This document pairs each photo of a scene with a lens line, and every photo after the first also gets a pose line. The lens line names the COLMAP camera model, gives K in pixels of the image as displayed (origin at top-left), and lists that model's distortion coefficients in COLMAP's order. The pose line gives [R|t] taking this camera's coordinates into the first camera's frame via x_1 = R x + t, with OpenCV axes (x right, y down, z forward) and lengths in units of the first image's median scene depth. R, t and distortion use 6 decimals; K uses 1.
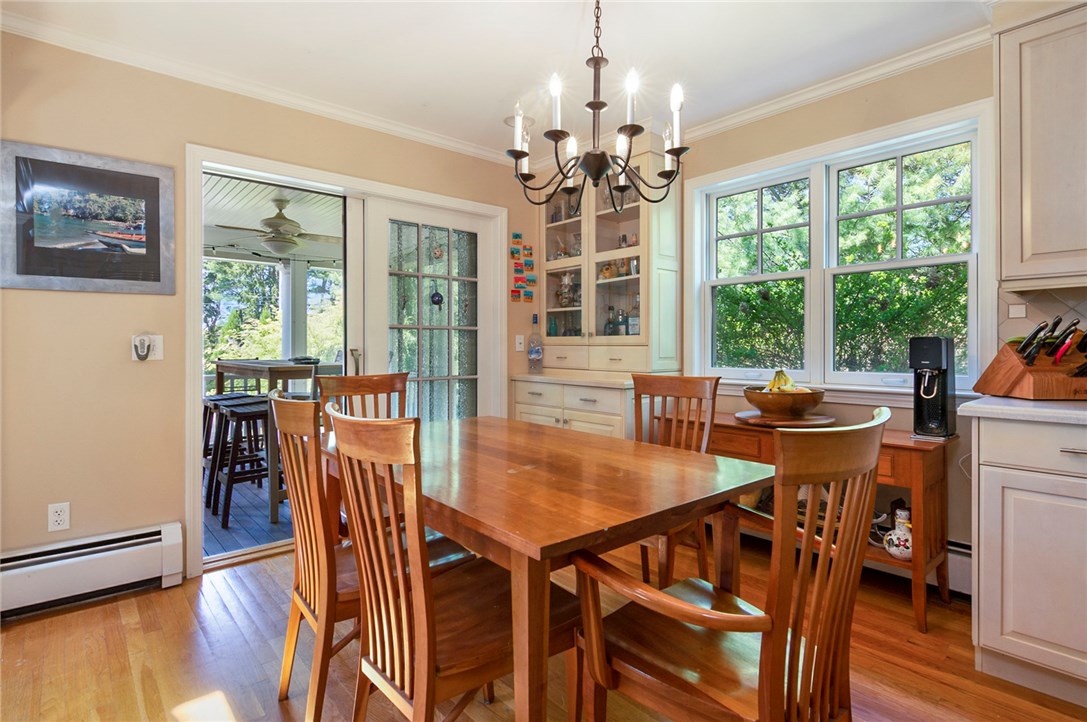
lens RADIAL K [[542.4, 0, 543.5], [0, 542.4, 361.0], [0, 0, 1]] dist [0.014877, -0.000068]
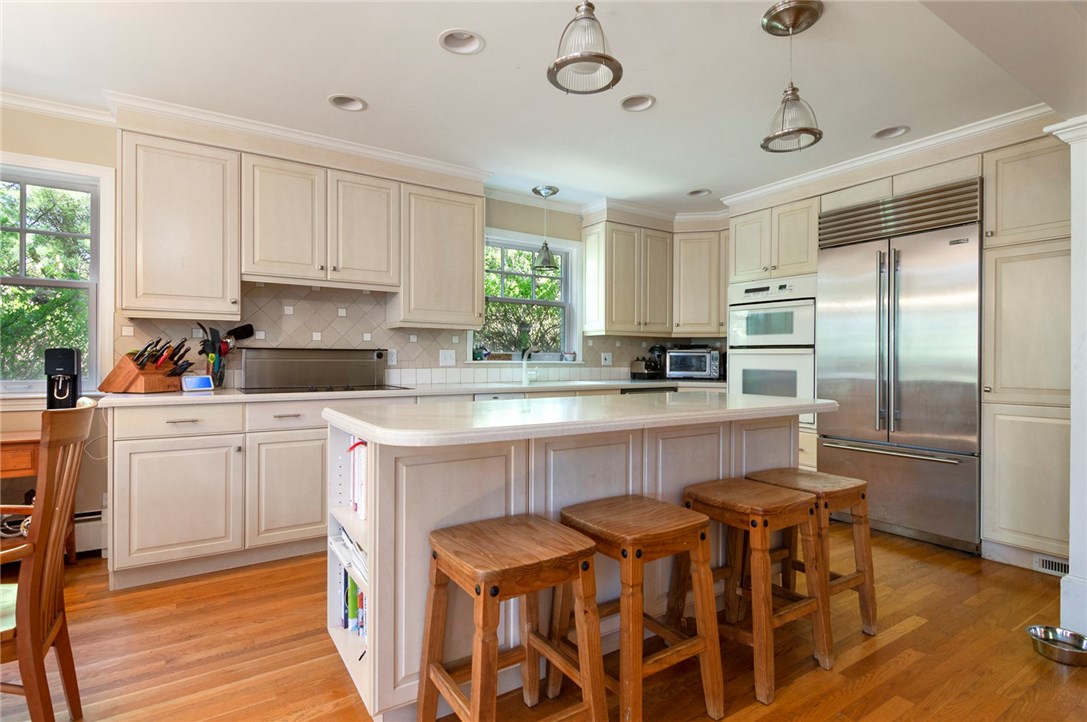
lens RADIAL K [[542.4, 0, 543.5], [0, 542.4, 361.0], [0, 0, 1]] dist [0.014877, -0.000068]
pose [[0.136650, 0.002846, 0.990615, -0.387599], [0.015027, 0.999875, -0.004945, 0.007224], [-0.990505, 0.015562, 0.136590, -0.246103]]
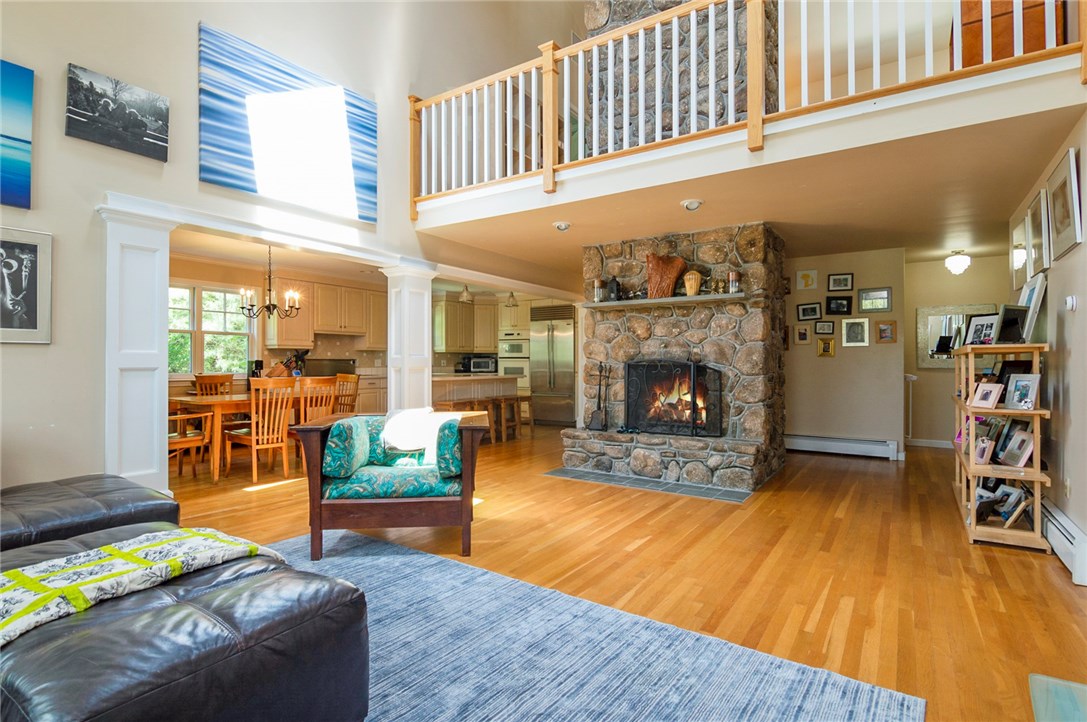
lens RADIAL K [[542.4, 0, 543.5], [0, 542.4, 361.0], [0, 0, 1]] dist [0.014877, -0.000068]
pose [[-0.260192, 0.010878, 0.965495, -3.023430], [0.021952, 0.999745, -0.005348, 0.017872], [-0.965307, 0.019803, -0.260365, 0.212206]]
